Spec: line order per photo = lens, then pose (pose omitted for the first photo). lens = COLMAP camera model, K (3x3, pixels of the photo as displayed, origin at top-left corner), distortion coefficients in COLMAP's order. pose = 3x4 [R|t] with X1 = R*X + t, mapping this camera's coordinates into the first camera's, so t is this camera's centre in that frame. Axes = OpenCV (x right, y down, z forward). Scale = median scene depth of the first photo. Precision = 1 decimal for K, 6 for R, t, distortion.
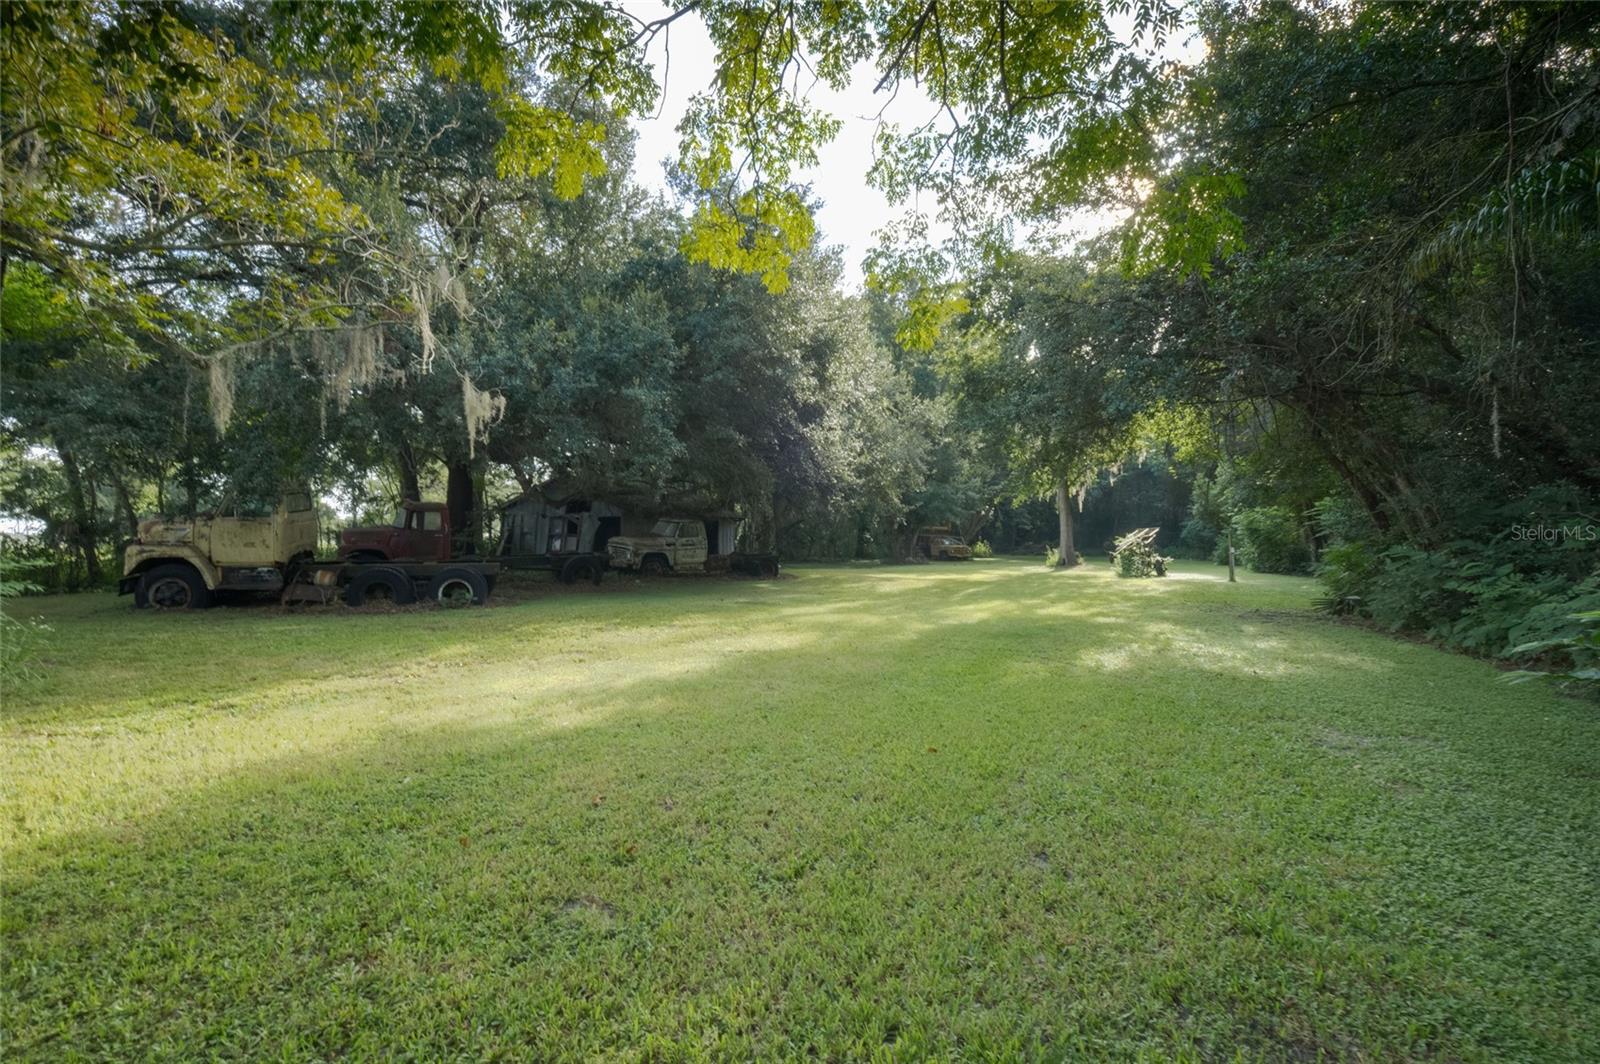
lens RADIAL K [[698.8, 0, 797.9], [0, 698.8, 533.7], [0, 0, 1]] dist [-0.000358, -0.000037]
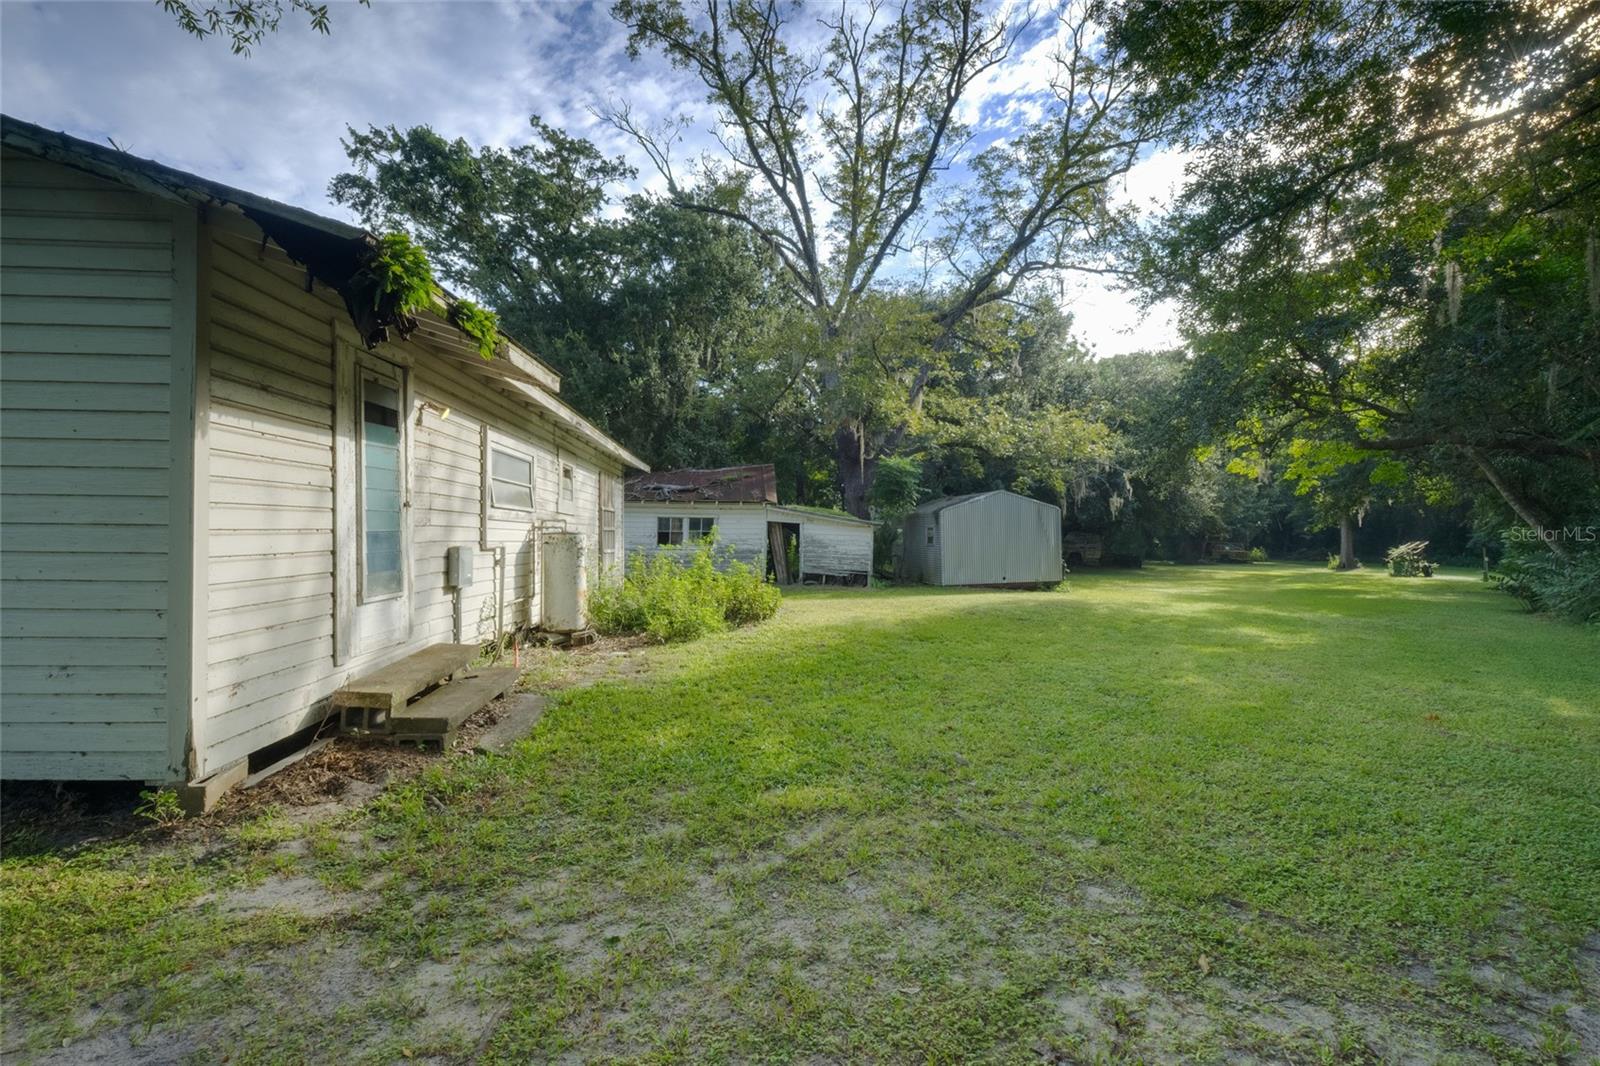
lens RADIAL K [[698.8, 0, 800.5], [0, 698.8, 531.5], [0, 0, 1]] dist [-0.000358, -0.000037]
pose [[0.957093, 0.013867, -0.289448, -0.253961], [-0.013776, 0.999902, 0.002355, -0.014499], [0.289452, 0.001734, 0.957191, -0.643277]]
